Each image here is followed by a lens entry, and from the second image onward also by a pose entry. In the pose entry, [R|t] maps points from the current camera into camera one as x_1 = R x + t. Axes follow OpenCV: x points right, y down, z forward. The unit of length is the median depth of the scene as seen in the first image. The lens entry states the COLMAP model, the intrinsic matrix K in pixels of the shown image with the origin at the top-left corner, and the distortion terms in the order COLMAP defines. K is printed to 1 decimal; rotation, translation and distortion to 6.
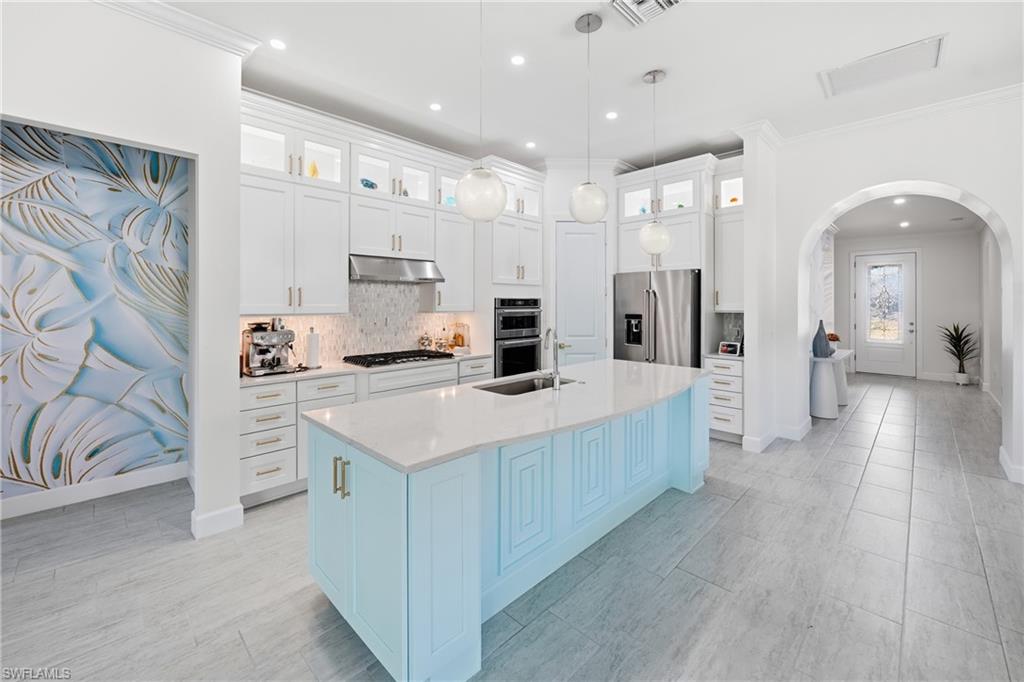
lens RADIAL K [[415.7, 0, 515.0], [0, 415.7, 302.9], [0, 0, 1]] dist [-0.001264, -0.000107]
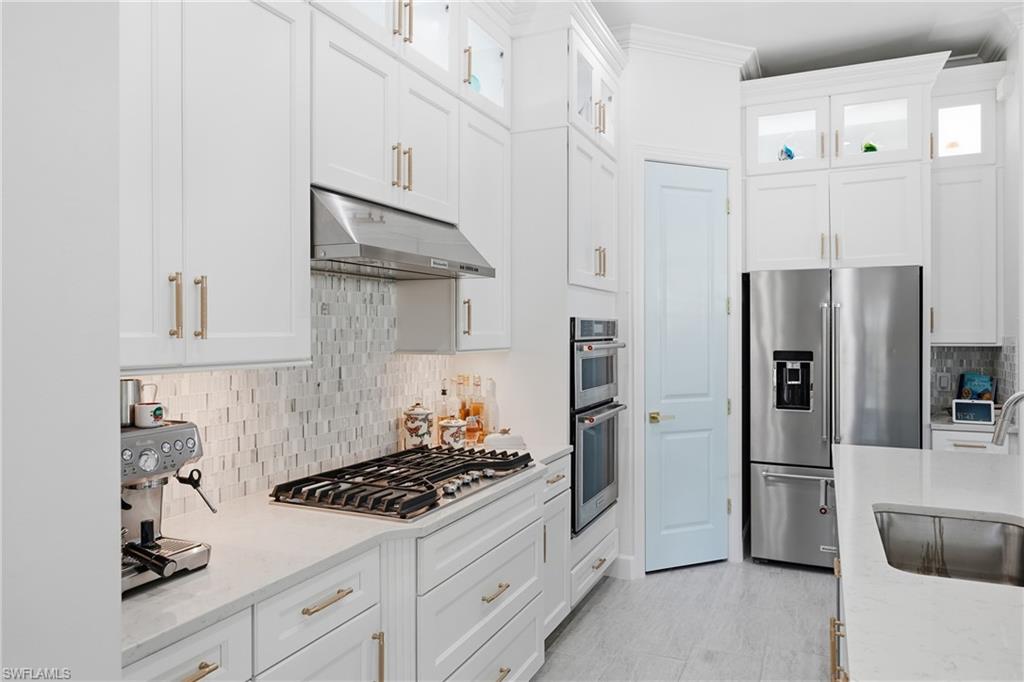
lens RADIAL K [[684.8, 0, 511.0], [0, 684.8, 331.6], [0, 0, 1]] dist [-0.002069, -0.001299]
pose [[0.939914, -0.002002, 0.341405, -0.378545], [0.001754, 0.999998, 0.001035, 0.002008], [-0.341406, -0.000374, 0.939916, 0.366347]]
